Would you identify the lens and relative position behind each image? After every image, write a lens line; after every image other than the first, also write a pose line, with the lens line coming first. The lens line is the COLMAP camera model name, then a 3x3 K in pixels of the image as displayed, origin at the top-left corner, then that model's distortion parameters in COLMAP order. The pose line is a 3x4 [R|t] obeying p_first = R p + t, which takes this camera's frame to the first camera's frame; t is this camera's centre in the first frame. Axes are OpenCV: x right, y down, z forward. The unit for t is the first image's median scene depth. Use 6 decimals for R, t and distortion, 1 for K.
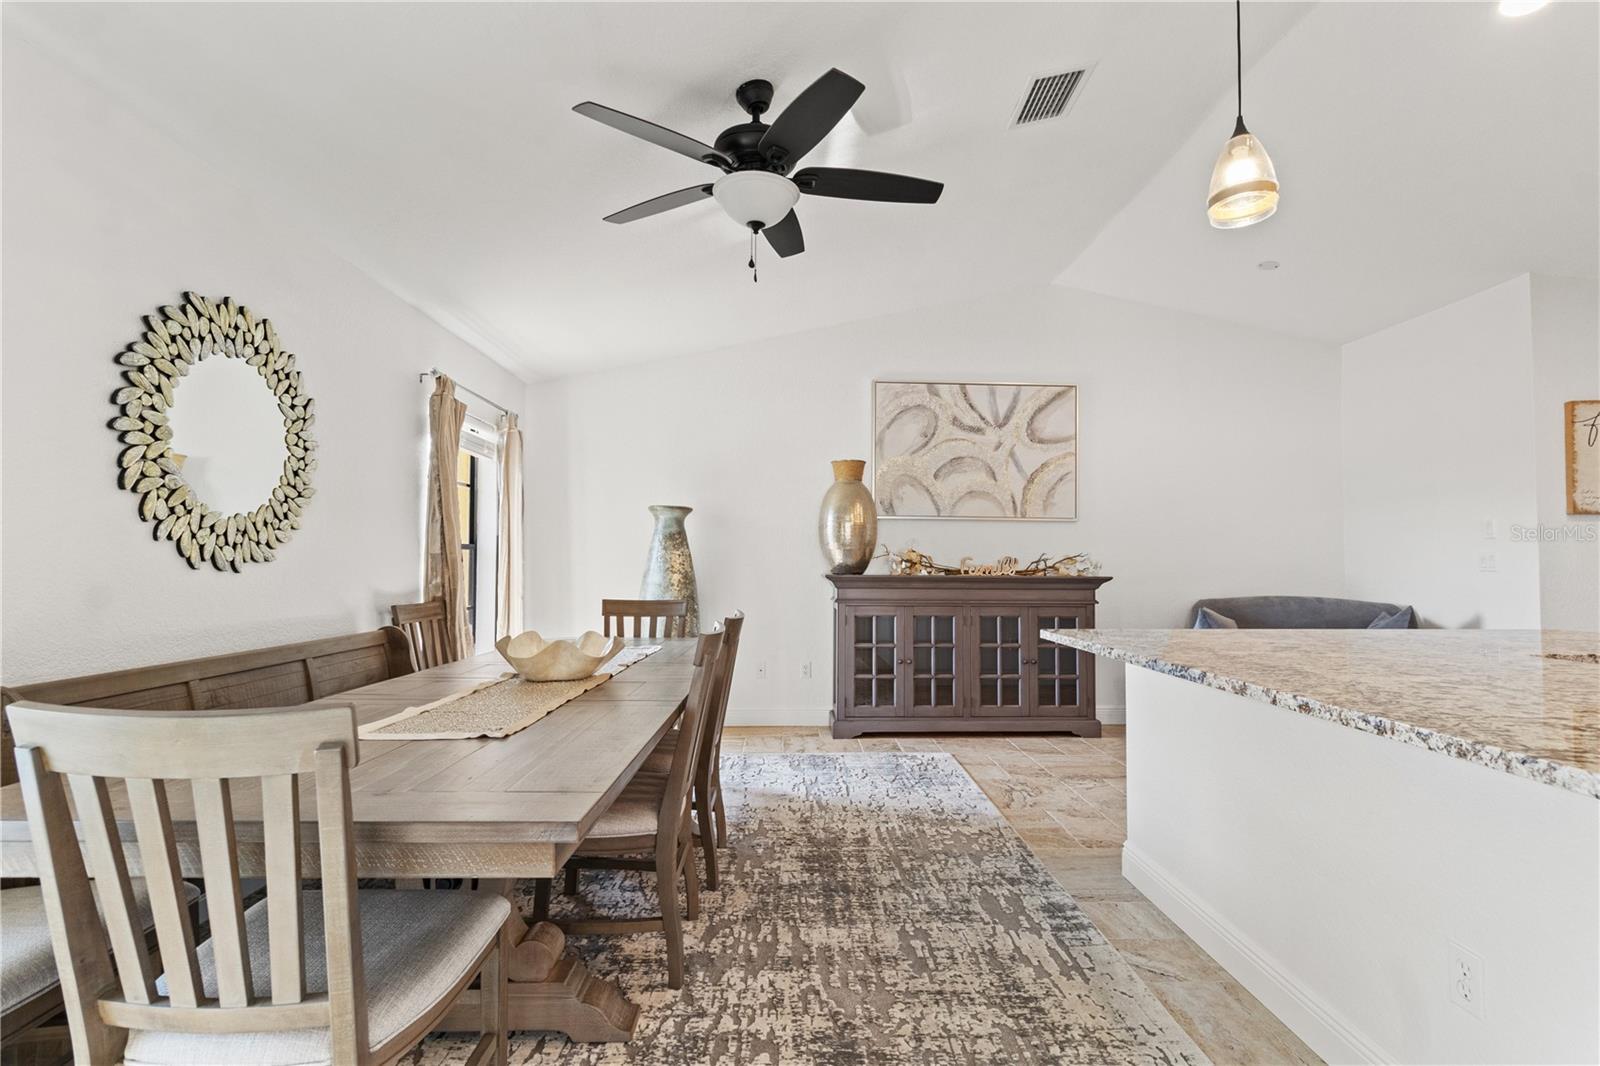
lens RADIAL K [[758.7, 0, 795.9], [0, 758.7, 542.6], [0, 0, 1]] dist [-0.000833, -0.000107]
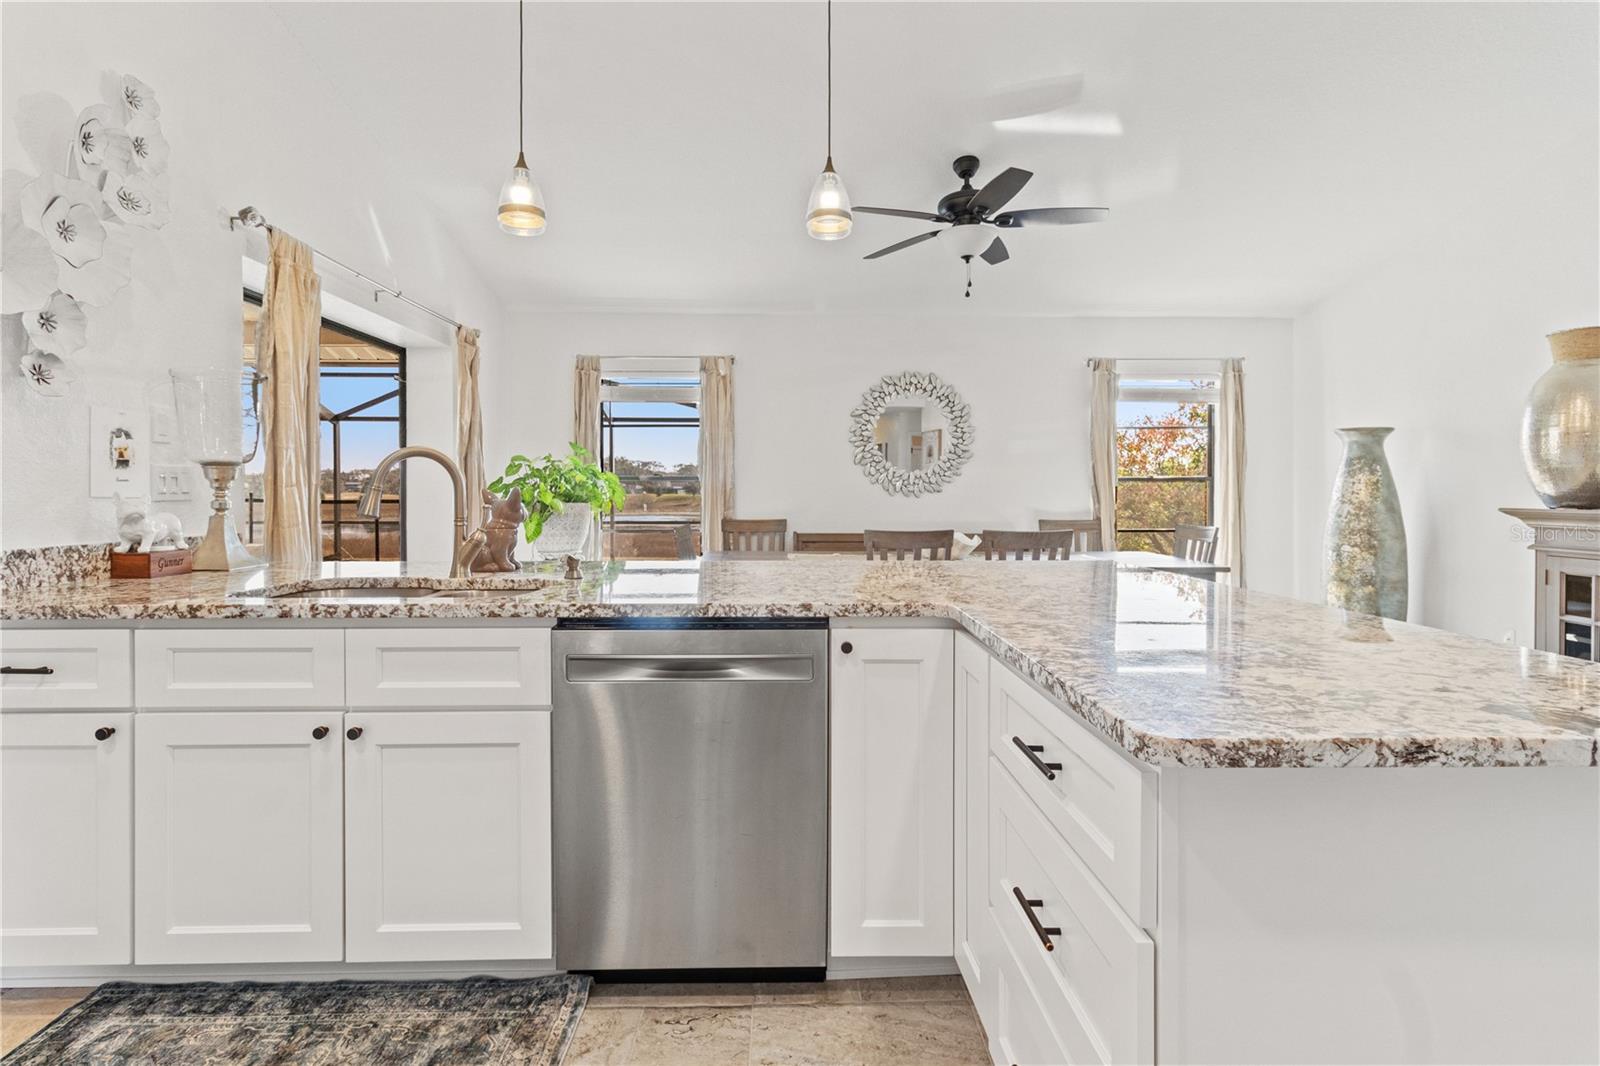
lens RADIAL K [[782.0, 0, 810.5], [0, 782.0, 499.3], [0, 0, 1]] dist [0.001635, 0.000966]
pose [[0.023780, 0.006194, -0.999698, 0.760458], [0.027698, 0.999593, 0.006852, 0.011533], [0.999333, -0.027853, 0.023599, 0.336789]]
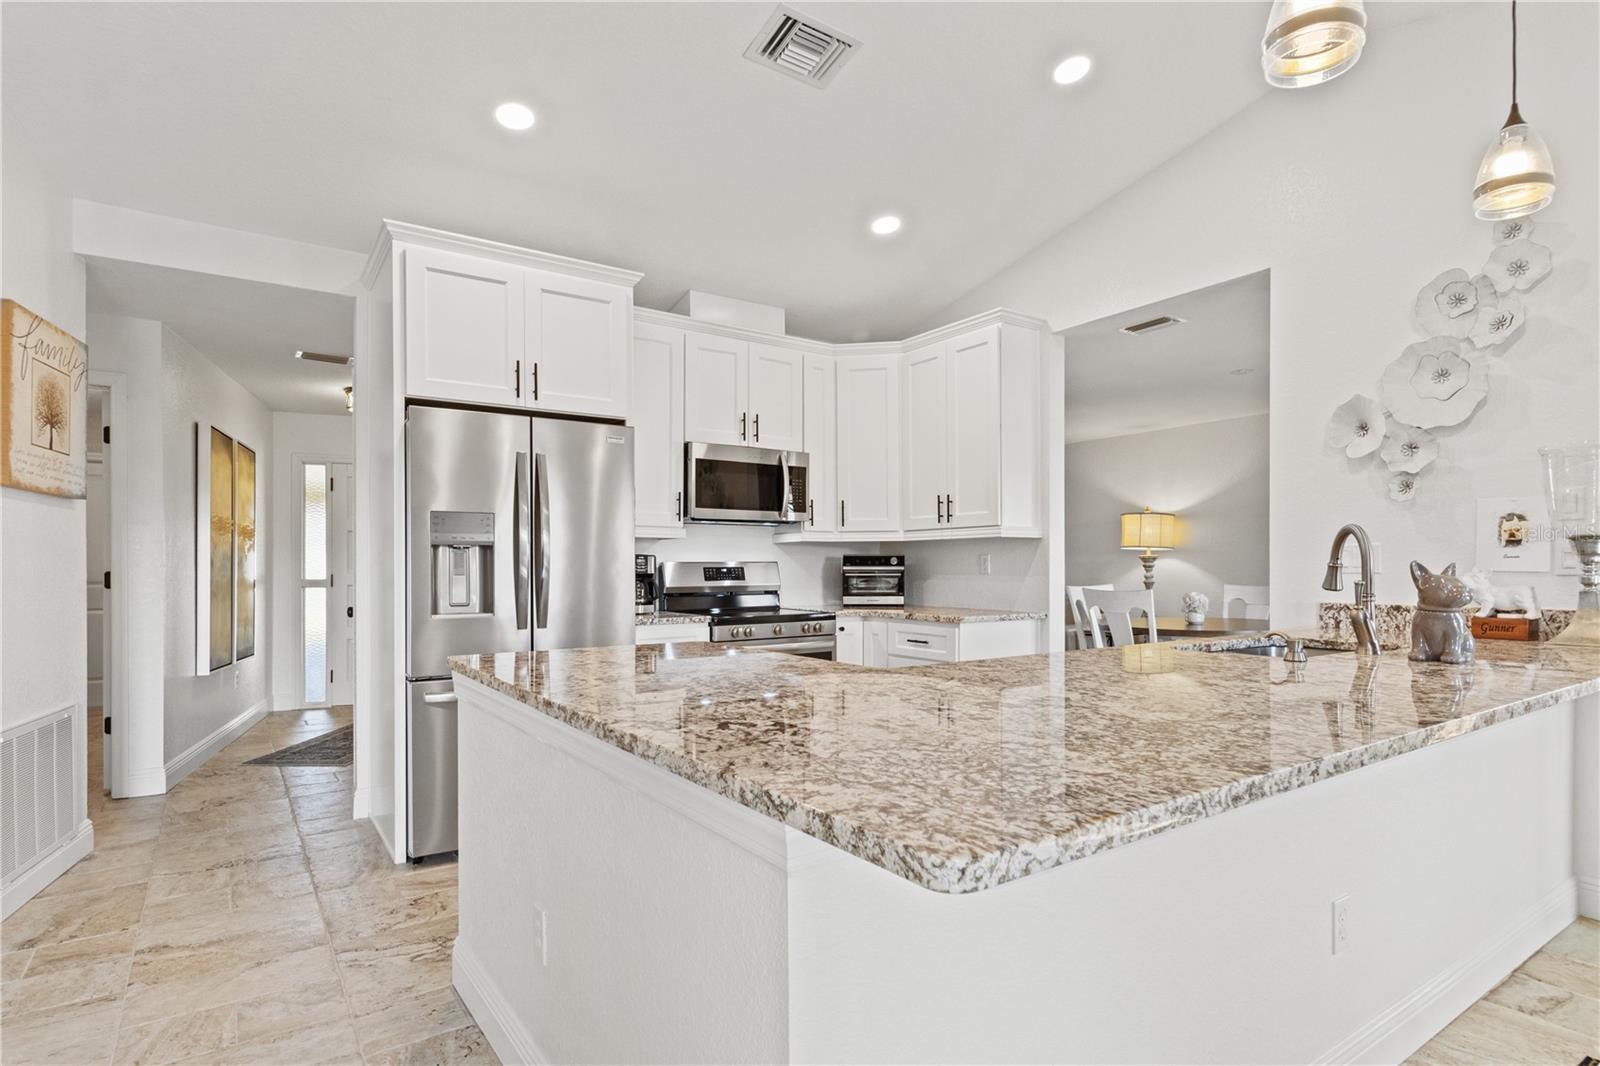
lens RADIAL K [[837.4, 0, 812.9], [0, 837.4, 567.3], [0, 0, 1]] dist [-0.000419, -0.000731]
pose [[-0.567767, -0.002388, 0.823186, 0.082336], [-0.022671, 0.999662, -0.012736, 0.018003], [-0.822877, -0.025894, -0.567629, 0.676049]]
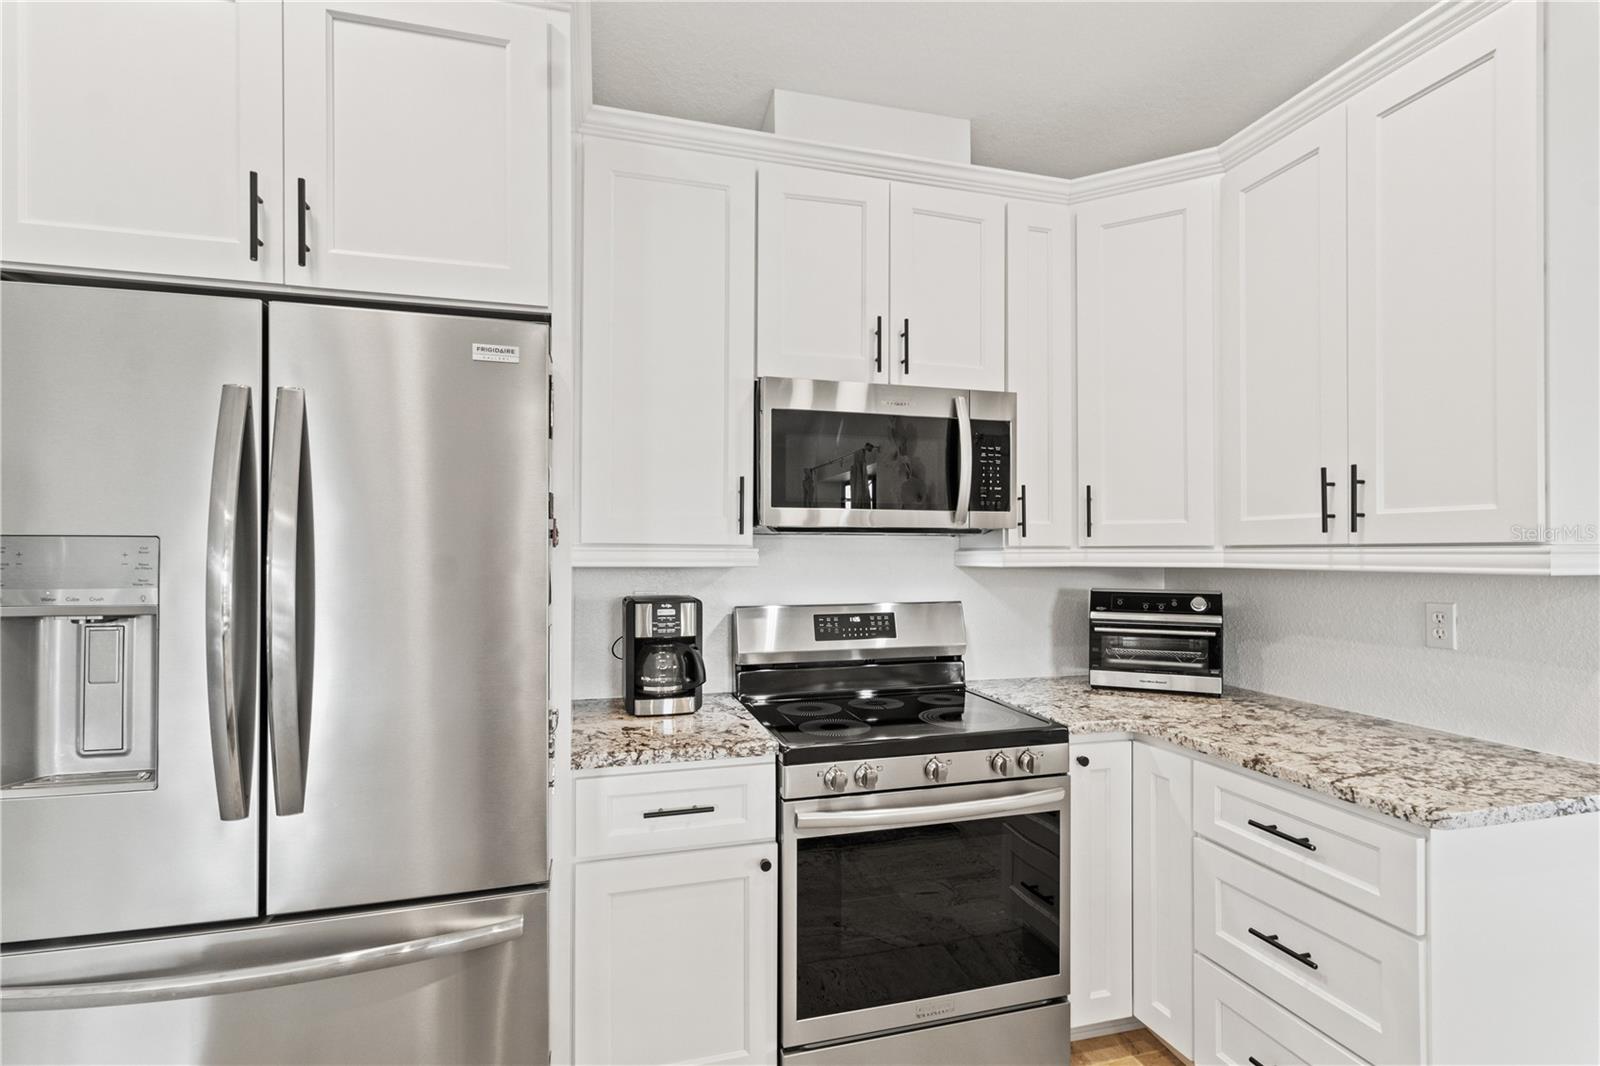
lens RADIAL K [[769.9, 0, 814.2], [0, 769.9, 547.2], [0, 0, 1]] dist [0.001962, 0.000859]
pose [[-0.271184, 0.002927, 0.962523, 0.492629], [-0.027934, 0.999550, -0.010910, -0.029609], [-0.962122, -0.029846, -0.270980, 0.357861]]
